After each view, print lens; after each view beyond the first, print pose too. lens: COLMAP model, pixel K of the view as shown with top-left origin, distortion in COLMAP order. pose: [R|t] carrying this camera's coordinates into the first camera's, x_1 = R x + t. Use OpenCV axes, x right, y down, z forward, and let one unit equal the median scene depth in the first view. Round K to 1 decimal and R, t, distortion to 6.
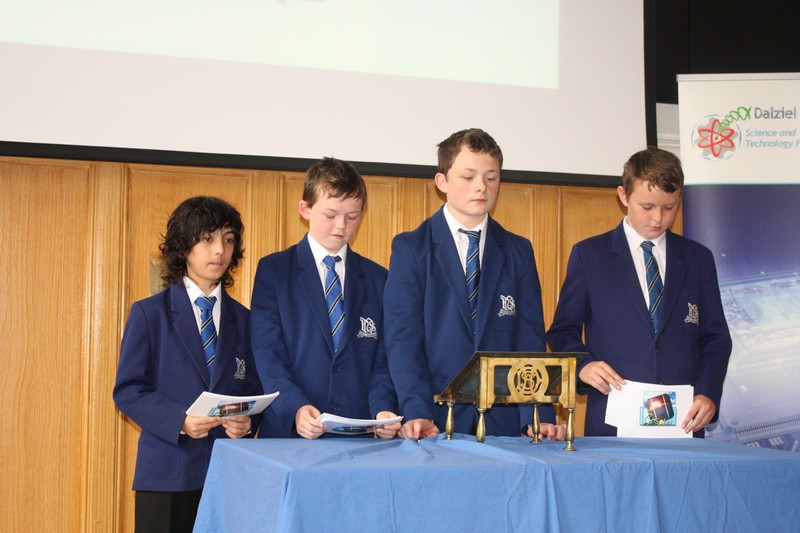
lens RADIAL K [[1416.0, 0, 400.0], [0, 1416.0, 266.5], [0, 0, 1]] dist [-0.002351, 0.188455]
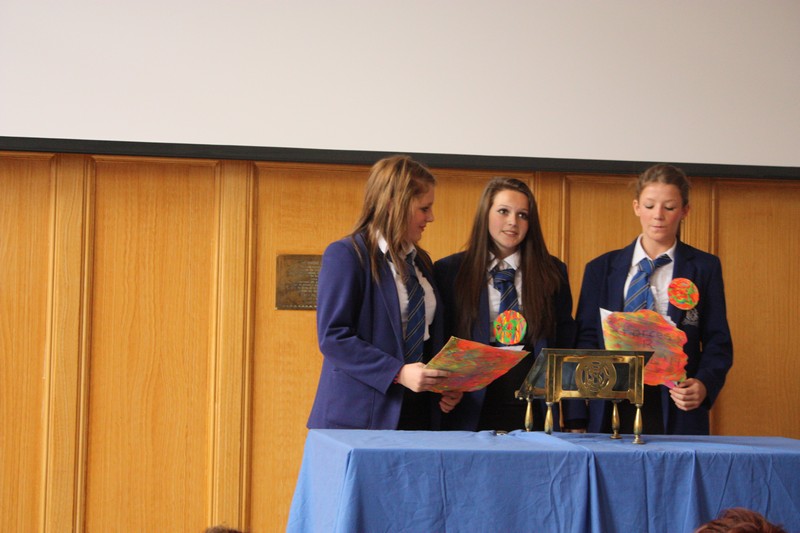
lens RADIAL K [[1923.1, 0, 400.0], [0, 1923.1, 266.5], [0, 0, 1]] dist [0.081661, 0.262957]
pose [[0.987696, 0.000944, -0.156381, 0.122838], [0.000333, 0.999967, 0.008138, -0.010298], [0.156383, -0.008090, 0.987663, -0.322555]]
